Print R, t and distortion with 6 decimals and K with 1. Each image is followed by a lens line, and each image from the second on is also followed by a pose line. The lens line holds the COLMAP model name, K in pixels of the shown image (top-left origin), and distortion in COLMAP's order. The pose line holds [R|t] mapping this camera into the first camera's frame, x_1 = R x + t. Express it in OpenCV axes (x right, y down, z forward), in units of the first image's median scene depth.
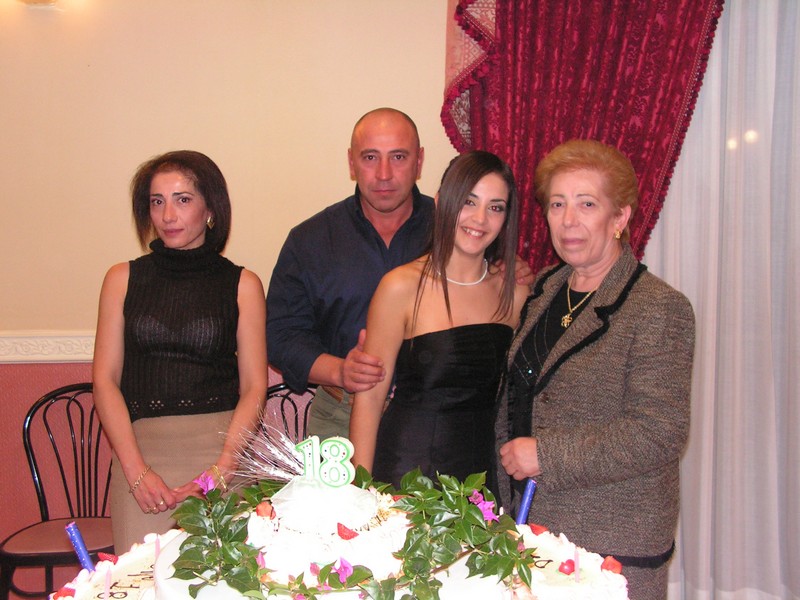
lens RADIAL K [[1036.2, 0, 400.0], [0, 1036.2, 300.0], [0, 0, 1]] dist [-0.113193, 0.396561]
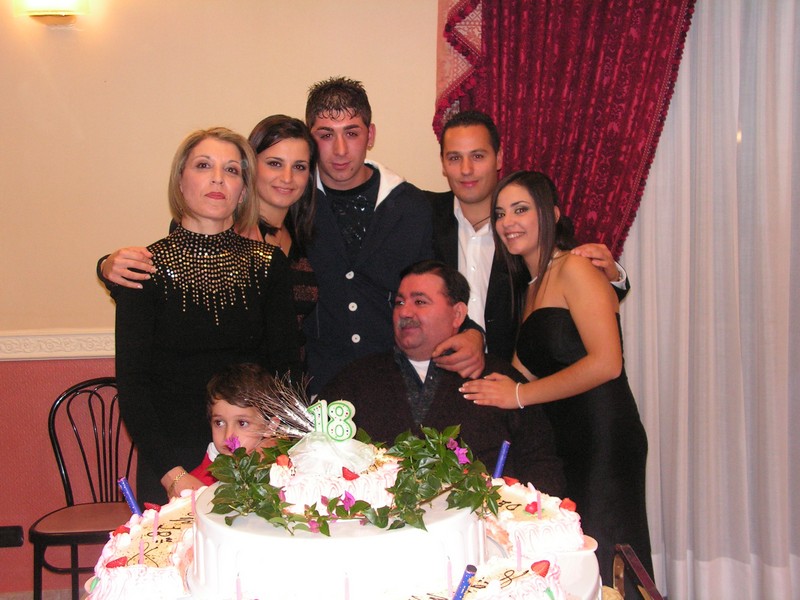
lens RADIAL K [[1066.2, 0, 400.0], [0, 1066.2, 300.0], [0, 0, 1]] dist [-0.029901, 0.011986]
pose [[0.999899, -0.013757, -0.003644, 0.014138], [0.013752, 0.999904, -0.001431, 0.013401], [0.003663, 0.001381, 0.999992, -0.246232]]
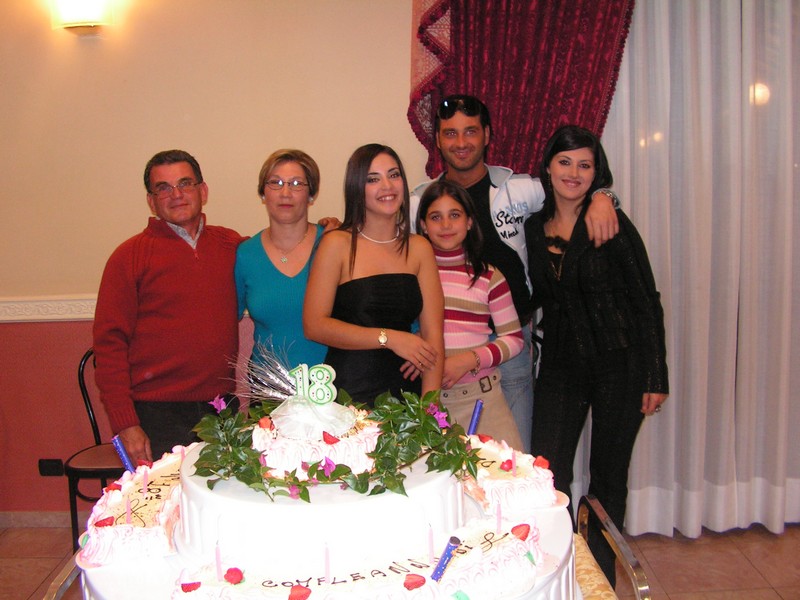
lens RADIAL K [[846.2, 0, 400.0], [0, 846.2, 300.0], [0, 0, 1]] dist [-0.186962, 0.012832]
pose [[0.999649, -0.014021, 0.022475, 0.010555], [0.013266, 0.999354, 0.033398, 0.019207], [-0.022929, -0.033088, 0.999189, -0.019017]]
